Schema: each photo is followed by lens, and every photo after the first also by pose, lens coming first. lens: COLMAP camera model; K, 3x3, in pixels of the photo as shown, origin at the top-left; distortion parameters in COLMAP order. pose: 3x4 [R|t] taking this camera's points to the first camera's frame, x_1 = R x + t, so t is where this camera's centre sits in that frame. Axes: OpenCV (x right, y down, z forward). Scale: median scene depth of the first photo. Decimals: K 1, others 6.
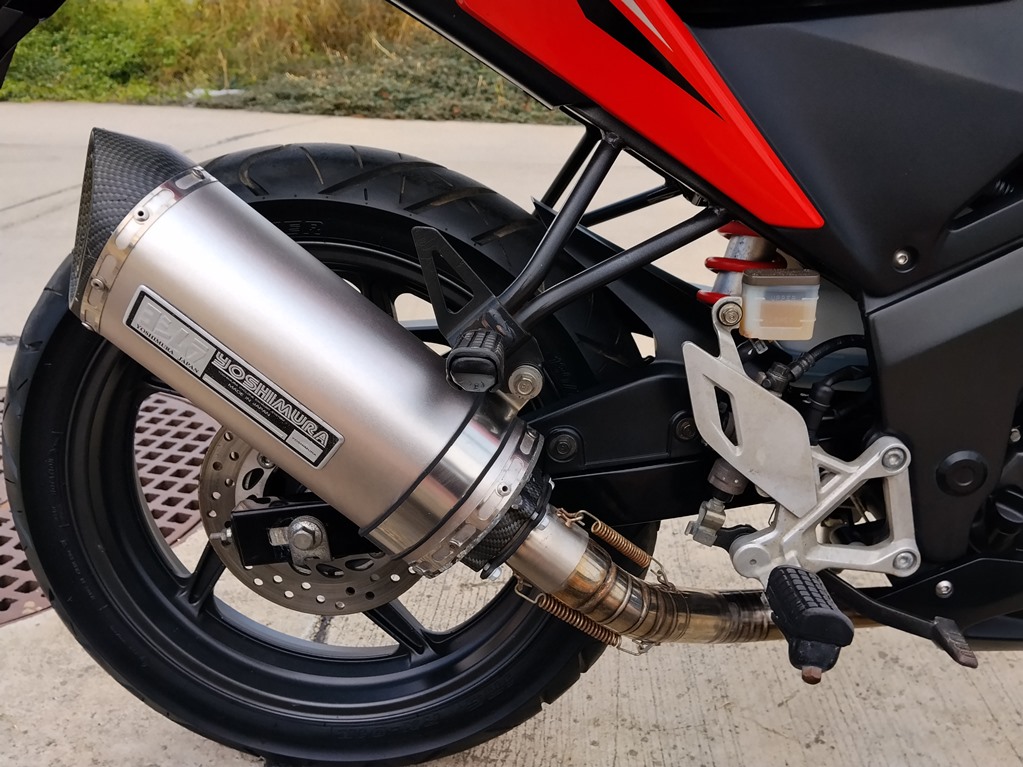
lens RADIAL K [[887.9, 0, 517.0], [0, 887.9, 378.1], [0, 0, 1]] dist [0.093504, -0.193314]
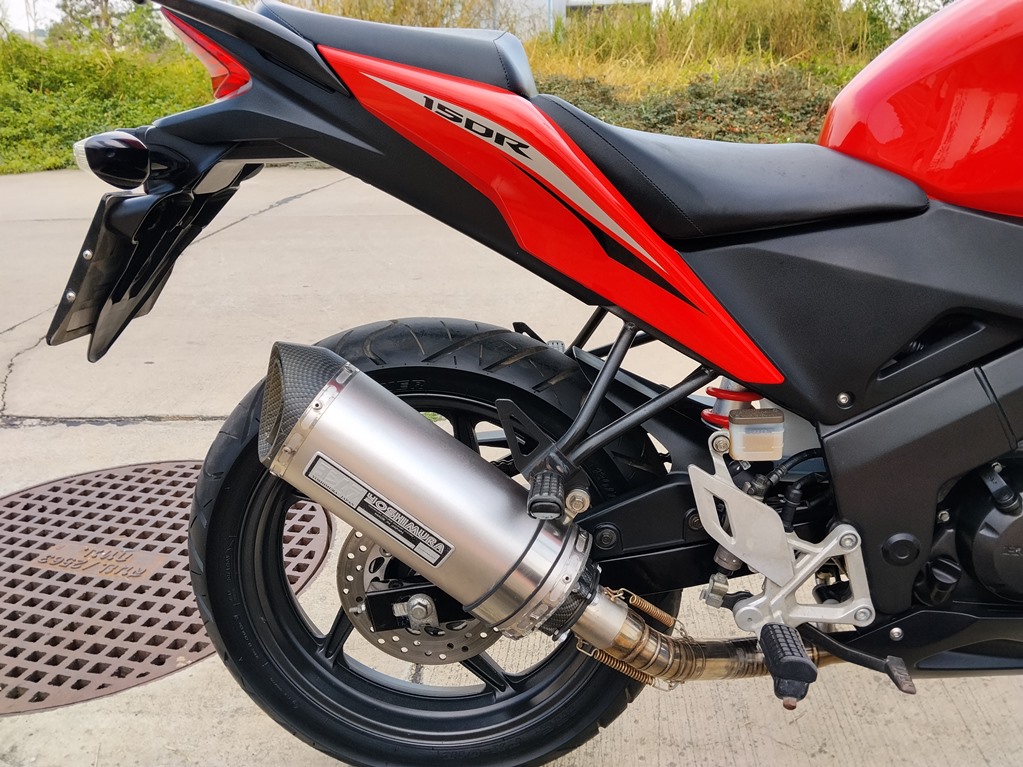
lens RADIAL K [[887.9, 0, 517.0], [0, 887.9, 378.1], [0, 0, 1]] dist [0.093504, -0.193314]
pose [[0.998150, -0.044479, -0.041457, -0.017300], [0.043581, 0.998800, -0.022325, -0.144032], [0.042400, 0.020477, 0.998891, -0.378961]]
